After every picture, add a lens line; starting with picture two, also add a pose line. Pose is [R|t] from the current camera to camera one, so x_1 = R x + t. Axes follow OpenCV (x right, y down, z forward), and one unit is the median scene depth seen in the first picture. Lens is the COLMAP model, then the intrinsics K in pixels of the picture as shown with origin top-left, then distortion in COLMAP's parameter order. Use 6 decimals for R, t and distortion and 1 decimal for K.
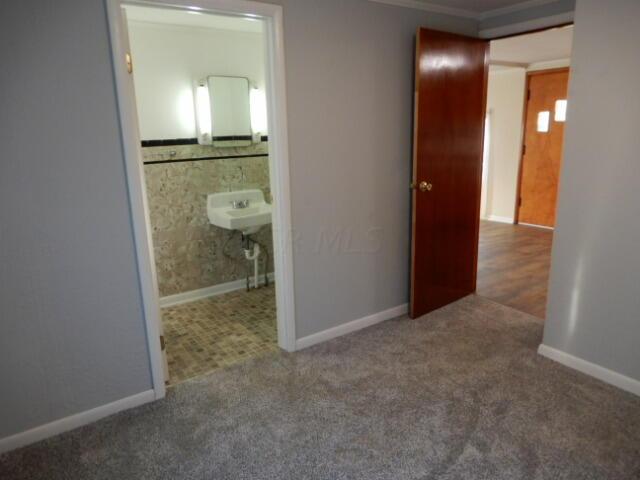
lens RADIAL K [[457.6, 0, 319.9], [0, 457.6, 237.5], [0, 0, 1]] dist [0.032813, -0.012721]
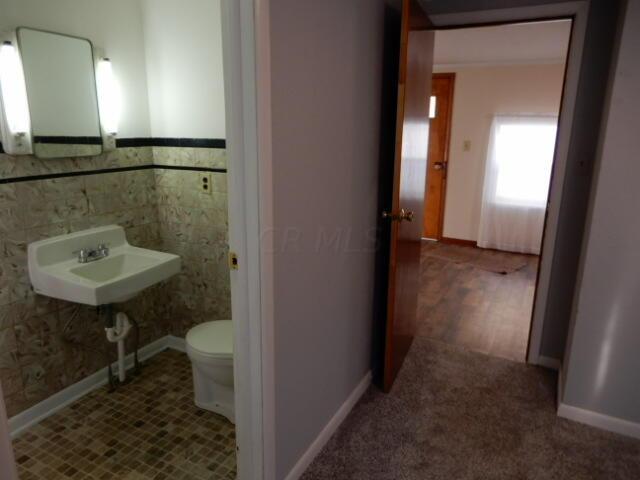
lens RADIAL K [[457.6, 0, 319.9], [0, 457.6, 239.4], [0, 0, 1]] dist [0.032813, -0.012721]
pose [[0.882566, -0.080507, 0.463244, -0.189851], [0.075756, 0.996708, 0.028890, -0.086672], [-0.464045, 0.009596, 0.885760, 0.336211]]
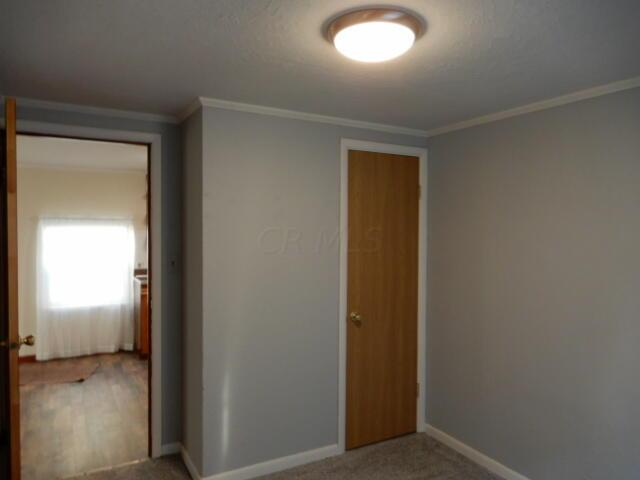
lens RADIAL K [[457.6, 0, 321.1], [0, 457.6, 244.3], [0, 0, 1]] dist [0.032813, -0.012721]
pose [[0.097389, -0.020188, 0.995042, -0.287666], [0.225212, 0.974307, -0.002276, -0.119853], [-0.969430, 0.224317, 0.099433, 0.419966]]
